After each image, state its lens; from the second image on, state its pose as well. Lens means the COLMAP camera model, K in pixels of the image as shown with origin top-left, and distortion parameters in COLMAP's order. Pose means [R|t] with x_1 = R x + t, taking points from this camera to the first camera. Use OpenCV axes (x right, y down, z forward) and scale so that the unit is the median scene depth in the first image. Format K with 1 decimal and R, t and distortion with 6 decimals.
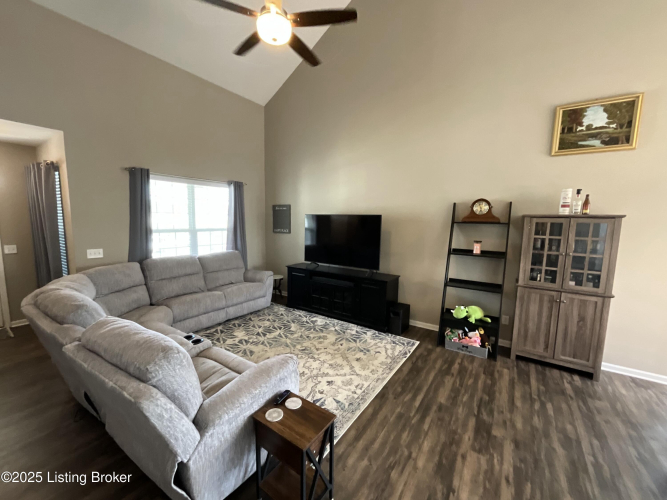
lens RADIAL K [[269.9, 0, 331.7], [0, 269.9, 249.7], [0, 0, 1]] dist [-0.000104, 0.000143]
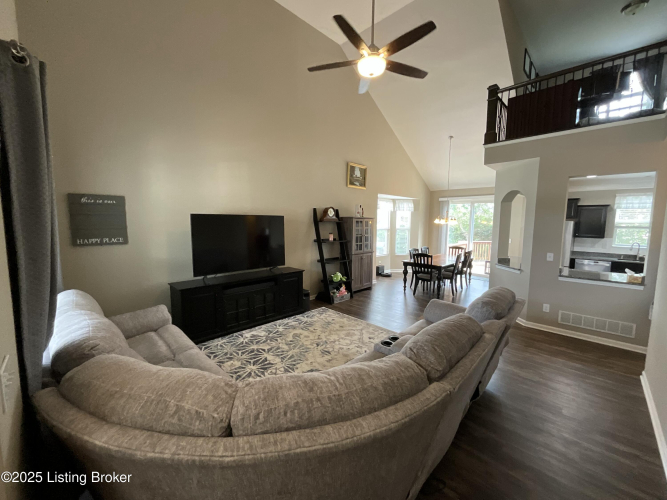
lens RADIAL K [[269.9, 0, 331.7], [0, 269.9, 249.7], [0, 0, 1]] dist [-0.000104, 0.000143]
pose [[0.191002, -0.116129, 0.974696, -0.994921], [0.108828, 0.989361, 0.096551, -0.083741], [-0.975538, 0.087632, 0.201608, 0.648565]]
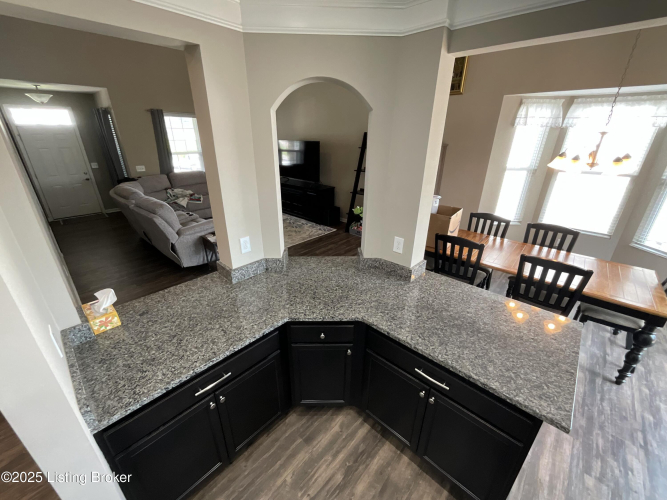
lens RADIAL K [[269.9, 0, 331.7], [0, 269.9, 249.7], [0, 0, 1]] dist [-0.000104, 0.000143]
pose [[0.987879, 0.052318, -0.146140, 0.527368], [-0.008433, 0.958184, 0.286027, 0.008018], [0.154994, -0.281328, 0.947012, -0.502868]]
